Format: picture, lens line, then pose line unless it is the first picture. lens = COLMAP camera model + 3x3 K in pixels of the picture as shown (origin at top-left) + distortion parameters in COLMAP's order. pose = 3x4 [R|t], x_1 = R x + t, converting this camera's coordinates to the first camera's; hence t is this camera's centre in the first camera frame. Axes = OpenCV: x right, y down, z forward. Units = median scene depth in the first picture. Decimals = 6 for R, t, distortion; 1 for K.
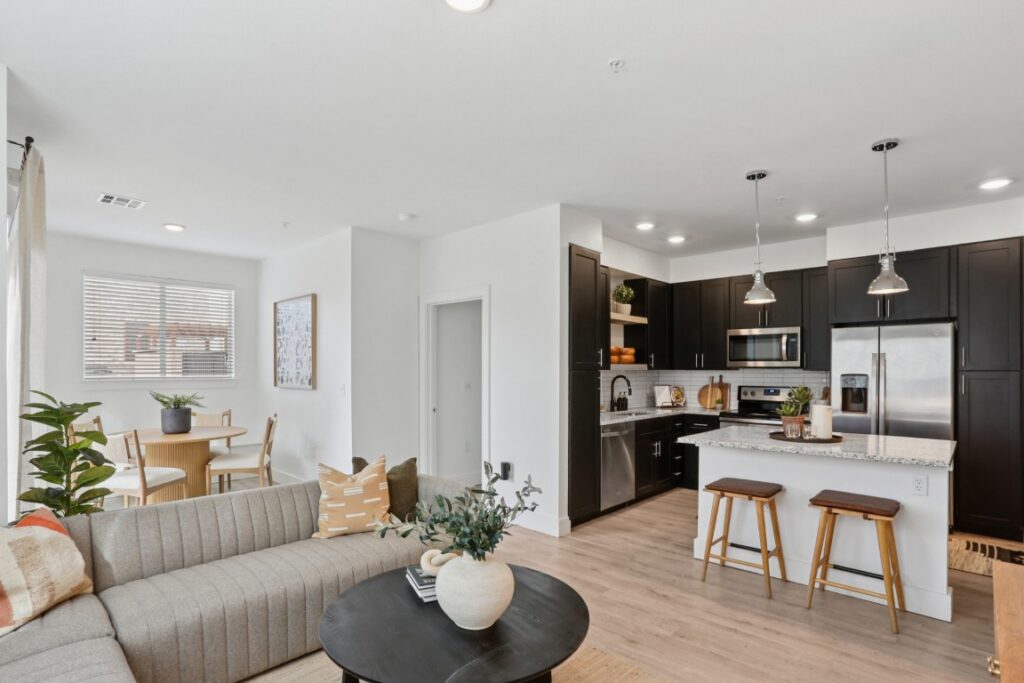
lens RADIAL K [[513.2, 0, 510.5], [0, 513.2, 358.0], [0, 0, 1]] dist [-0.028329, 0.000740]
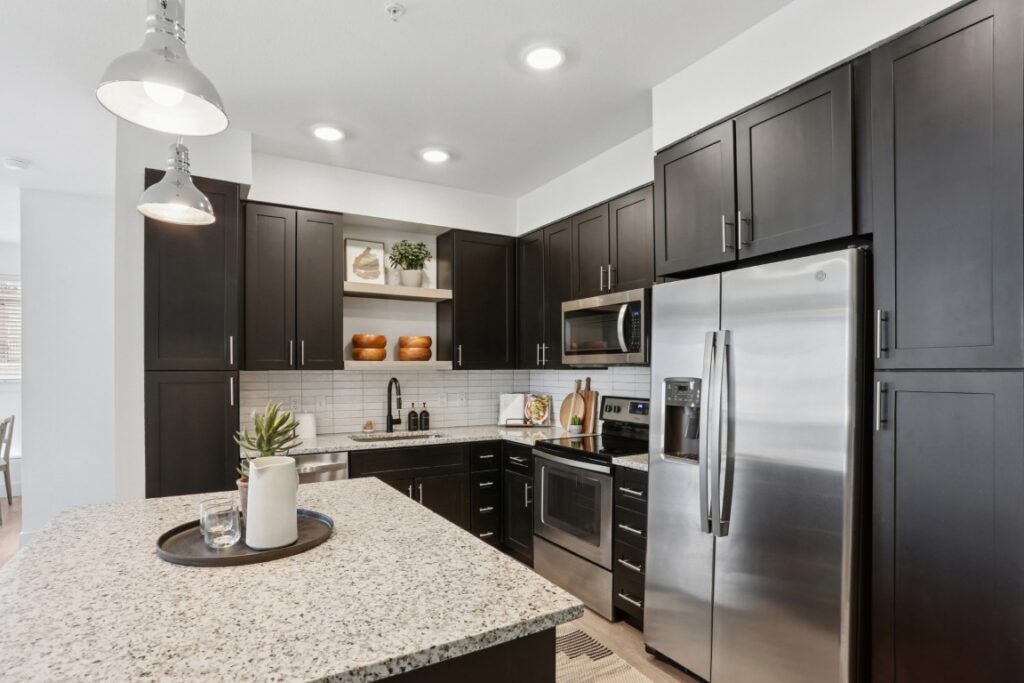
lens RADIAL K [[513.2, 0, 510.5], [0, 513.2, 358.0], [0, 0, 1]] dist [-0.028329, 0.000740]
pose [[0.960053, -0.009955, -0.279640, 0.538300], [0.010040, 0.999949, -0.001130, 0.010306], [0.279637, -0.001723, 0.960104, 0.410433]]
